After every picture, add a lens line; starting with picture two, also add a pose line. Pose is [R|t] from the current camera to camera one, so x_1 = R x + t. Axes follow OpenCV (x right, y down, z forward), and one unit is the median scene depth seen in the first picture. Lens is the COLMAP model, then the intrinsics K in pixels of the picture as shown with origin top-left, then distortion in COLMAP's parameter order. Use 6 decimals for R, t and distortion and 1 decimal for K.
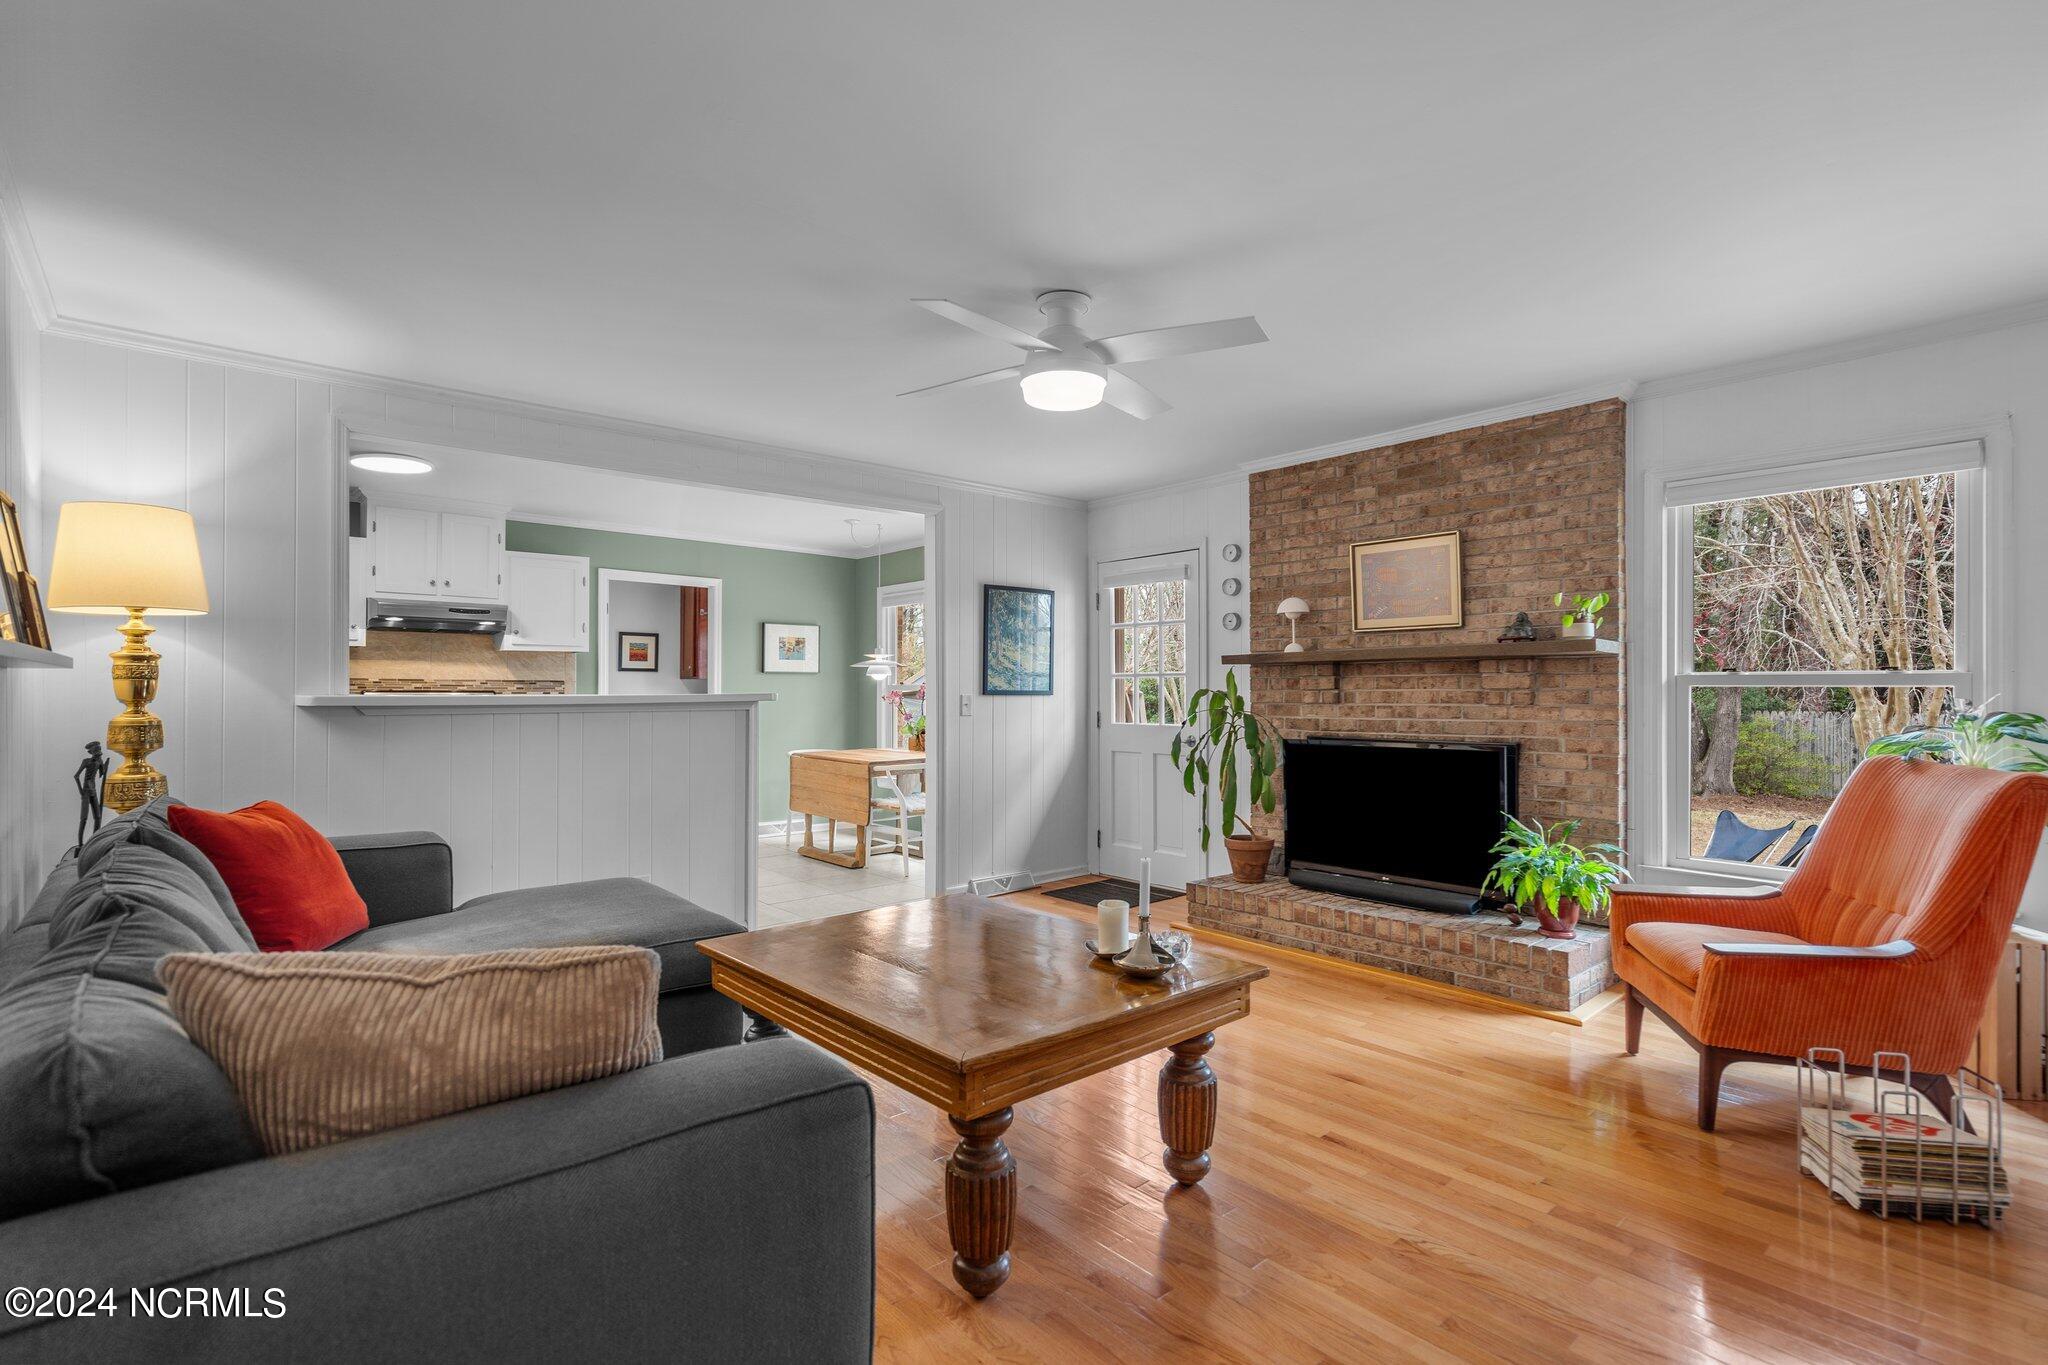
lens RADIAL K [[959.9, 0, 1024.0], [0, 959.9, 682.5], [0, 0, 1]] dist [-0.000345, 0.000052]
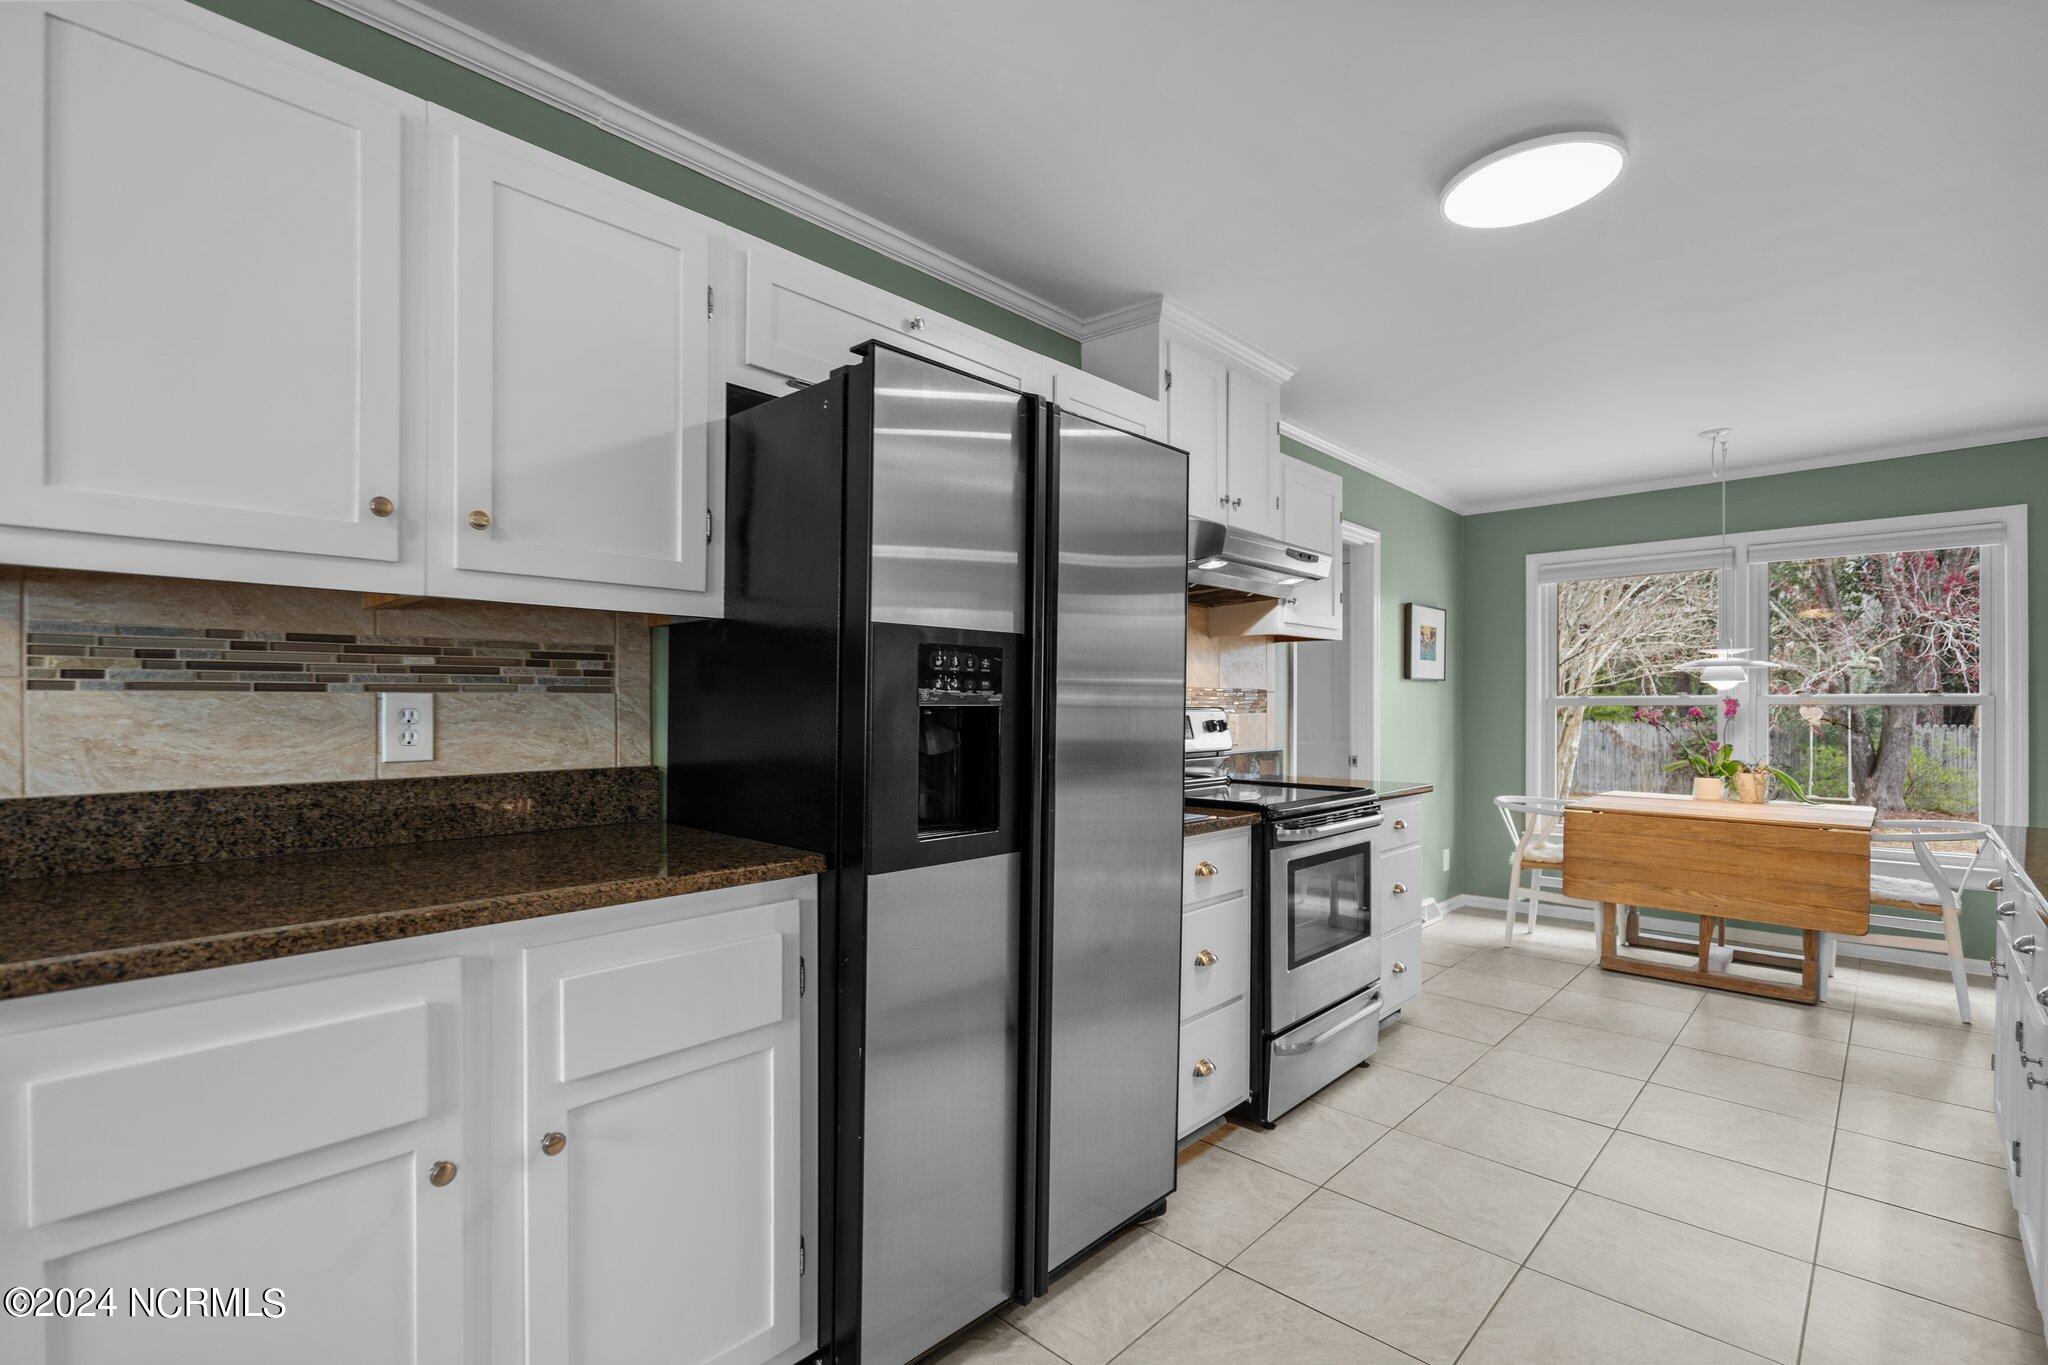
lens RADIAL K [[931.1, 0, 1015.4], [0, 931.1, 705.5], [0, 0, 1]] dist [-0.001673, -0.000065]
pose [[0.995125, -0.001067, 0.098615, -1.005989], [0.000197, 0.999961, 0.008834, 0.003534], [-0.098621, -0.008772, 0.995086, 0.657134]]
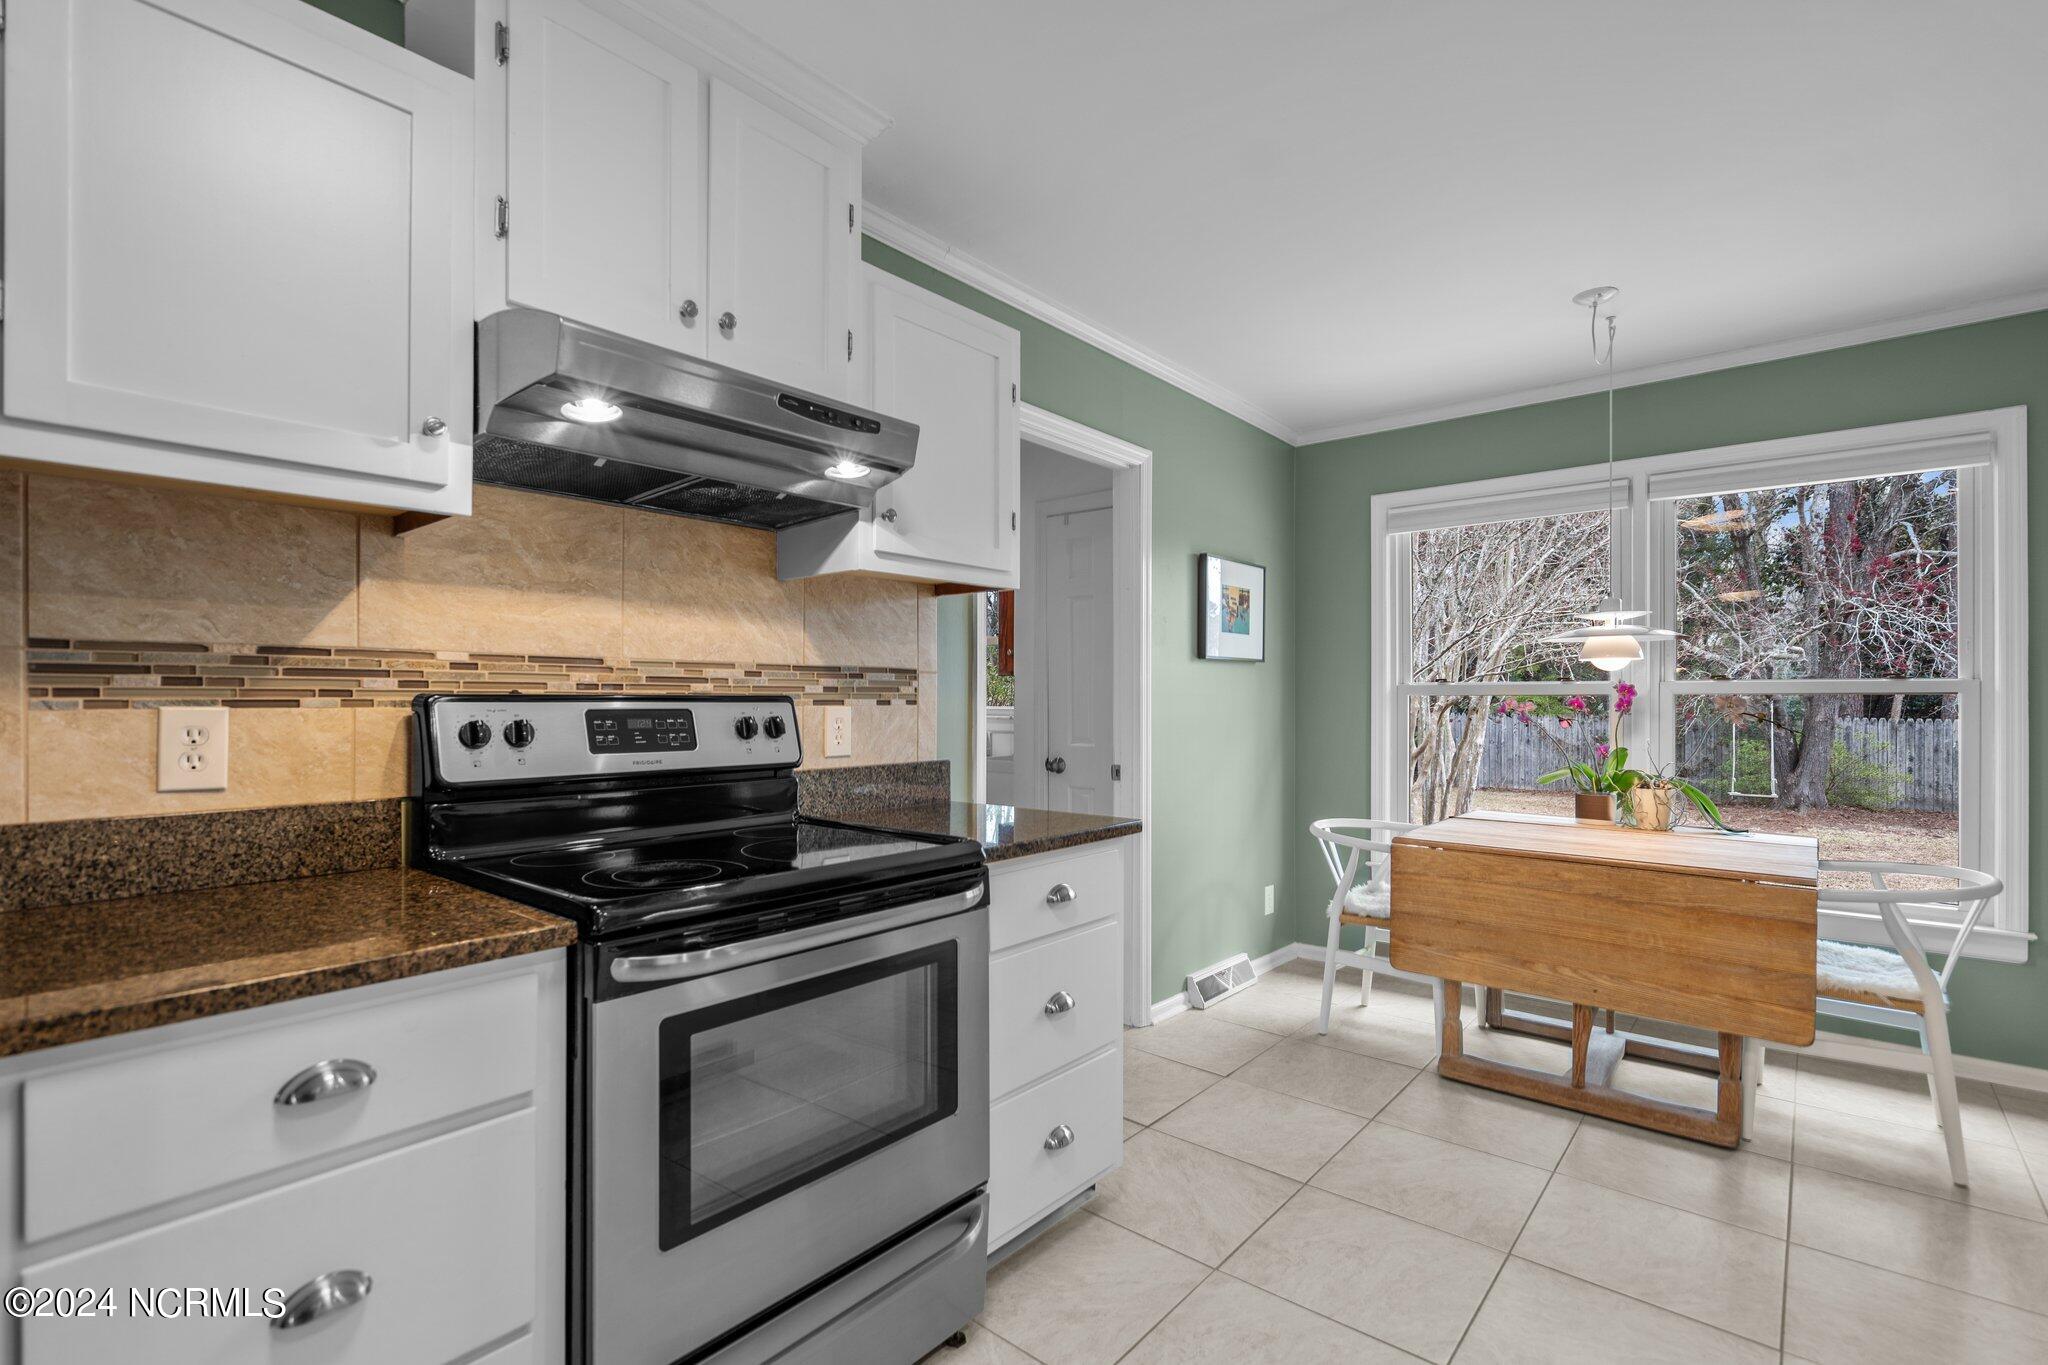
lens RADIAL K [[946.3, 0, 1015.9], [0, 946.3, 699.7], [0, 0, 1]] dist [-0.000364, 0.000538]
pose [[0.987643, -0.001781, 0.156711, -0.729859], [0.000287, 0.999954, 0.009552, 0.009309], [-0.156721, -0.009389, 0.987598, 0.919087]]
